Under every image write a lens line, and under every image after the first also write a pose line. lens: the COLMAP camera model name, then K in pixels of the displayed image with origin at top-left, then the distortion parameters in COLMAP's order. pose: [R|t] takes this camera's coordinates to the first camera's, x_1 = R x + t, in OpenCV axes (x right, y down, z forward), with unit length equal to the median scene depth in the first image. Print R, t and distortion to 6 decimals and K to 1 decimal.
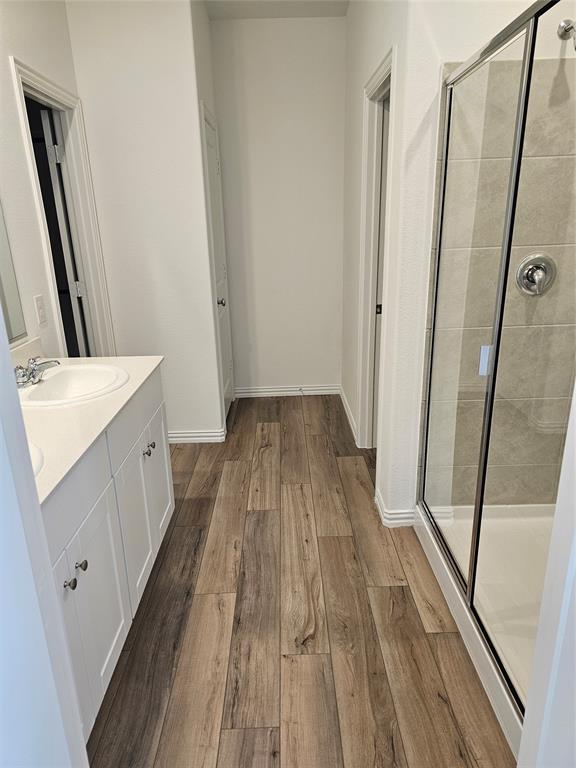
lens RADIAL K [[510.1, 0, 289.4], [0, 510.1, 387.2], [0, 0, 1]] dist [0.042732, -0.026517]
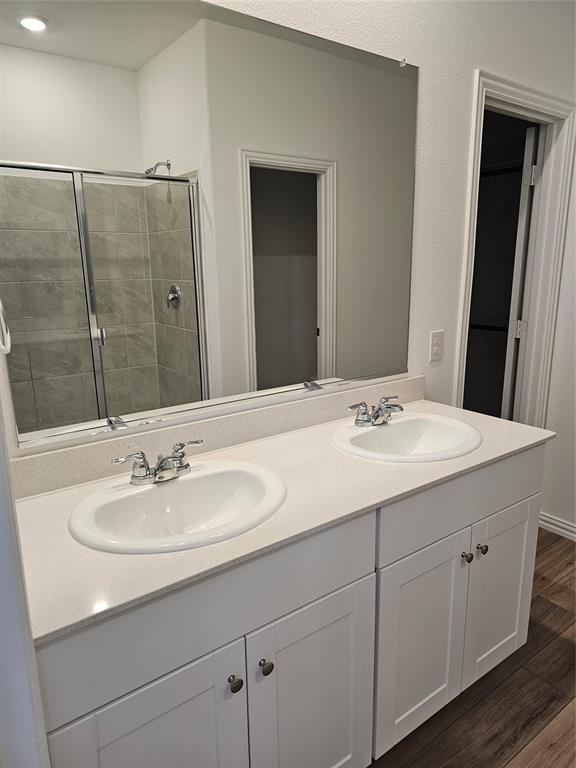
lens RADIAL K [[510.1, 0, 265.2], [0, 510.1, 386.5], [0, 0, 1]] dist [0.042732, -0.026517]
pose [[0.572846, 0.201027, -0.794629, 0.076288], [-0.254160, 0.965239, 0.060966, -0.065657], [0.779262, 0.167039, 0.604027, 0.254925]]
